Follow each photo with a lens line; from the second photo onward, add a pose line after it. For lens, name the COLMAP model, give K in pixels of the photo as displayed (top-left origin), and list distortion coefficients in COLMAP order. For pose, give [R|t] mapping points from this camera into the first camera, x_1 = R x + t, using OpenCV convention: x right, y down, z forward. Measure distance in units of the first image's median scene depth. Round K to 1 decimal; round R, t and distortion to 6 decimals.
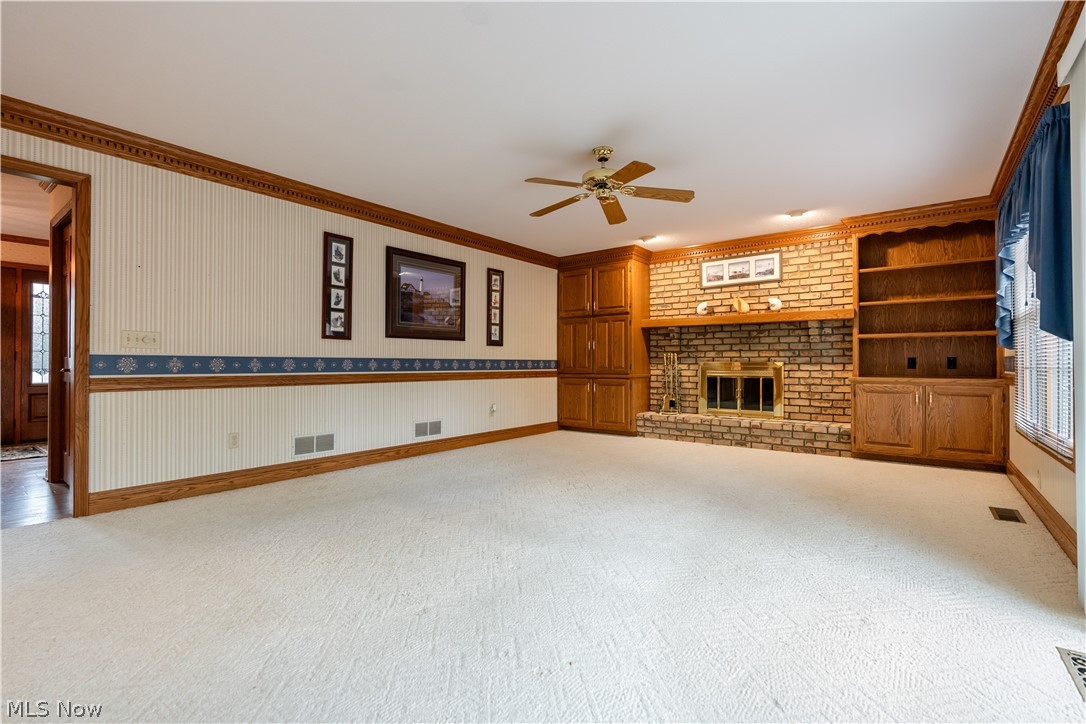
lens RADIAL K [[502.3, 0, 543.0], [0, 502.3, 362.0], [0, 0, 1]] dist [-0.001504, 0.000270]
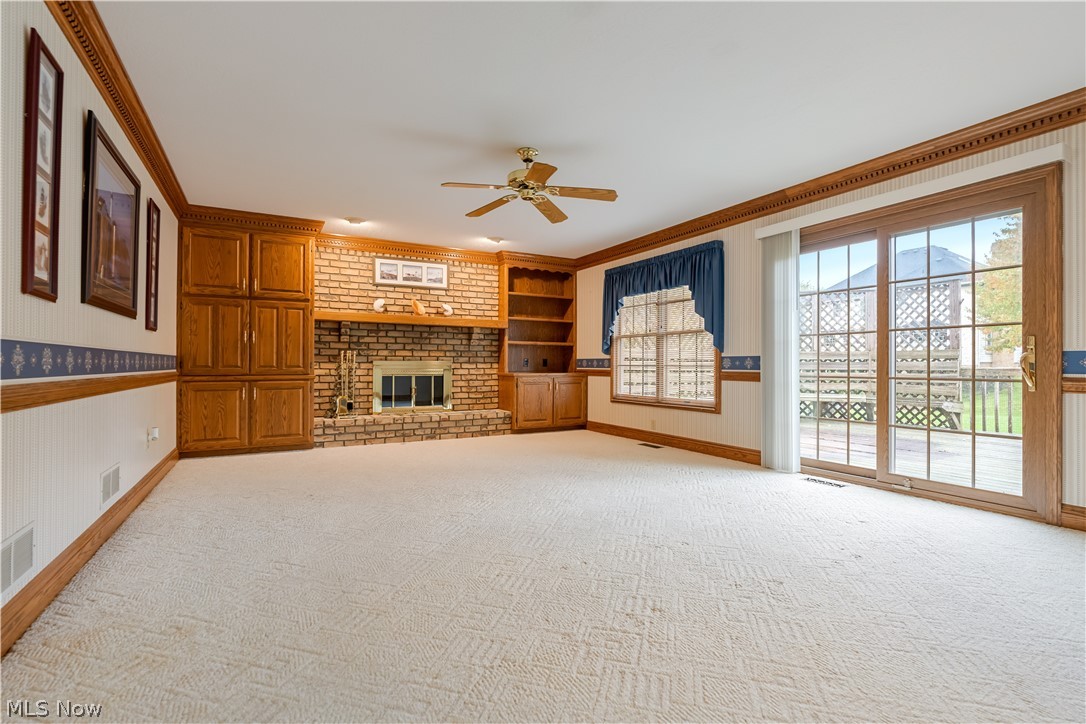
lens RADIAL K [[502.3, 0, 543.0], [0, 502.3, 362.0], [0, 0, 1]] dist [-0.001504, 0.000270]
pose [[0.387605, 0.005503, 0.921809, -0.478748], [-0.007281, 0.999969, -0.002909, 0.003543], [-0.921797, -0.005584, 0.387633, 0.348409]]
